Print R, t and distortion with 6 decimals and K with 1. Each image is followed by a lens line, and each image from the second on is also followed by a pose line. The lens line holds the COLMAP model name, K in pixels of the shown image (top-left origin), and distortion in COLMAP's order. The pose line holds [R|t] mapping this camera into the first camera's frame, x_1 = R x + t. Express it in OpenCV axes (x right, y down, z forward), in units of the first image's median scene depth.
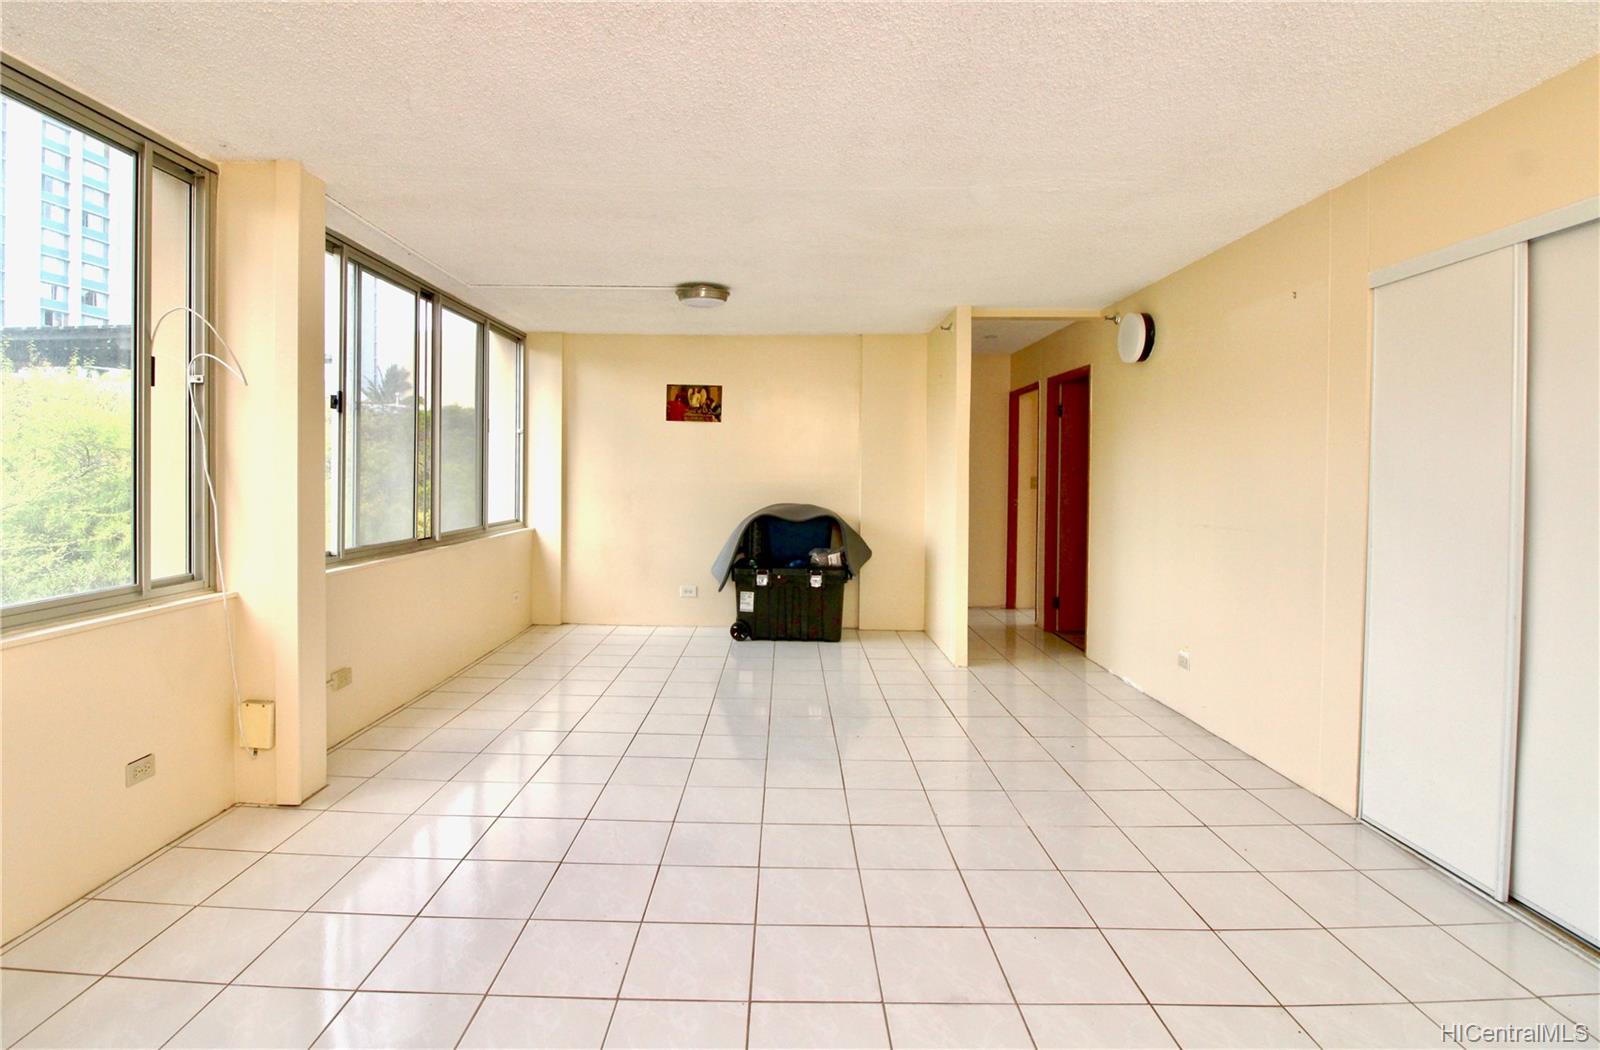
lens RADIAL K [[811.1, 0, 795.9], [0, 811.1, 483.4], [0, 0, 1]] dist [-0.003558, -0.000927]
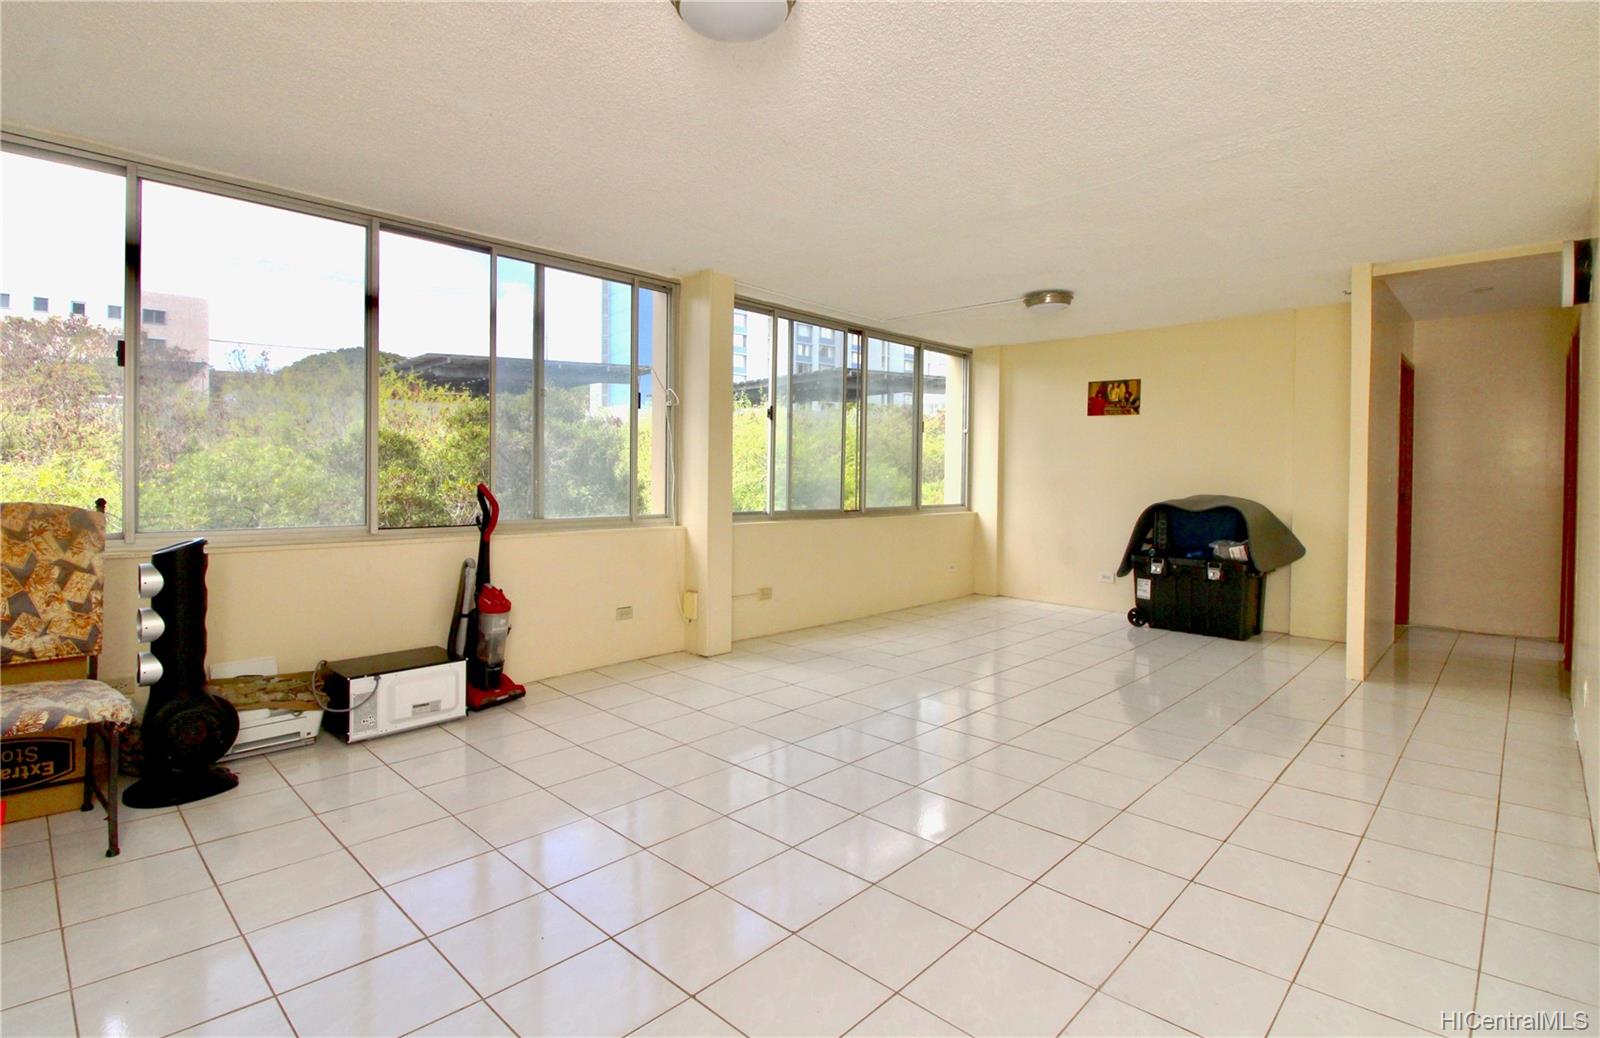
lens RADIAL K [[798.3, 0, 799.8], [0, 798.3, 486.2], [0, 0, 1]] dist [-0.000988, -0.000641]
pose [[0.723757, 0.007888, -0.690010, 0.313617], [-0.012864, 0.999915, -0.002062, 0.024118], [0.689935, 0.010368, 0.723797, -0.026130]]
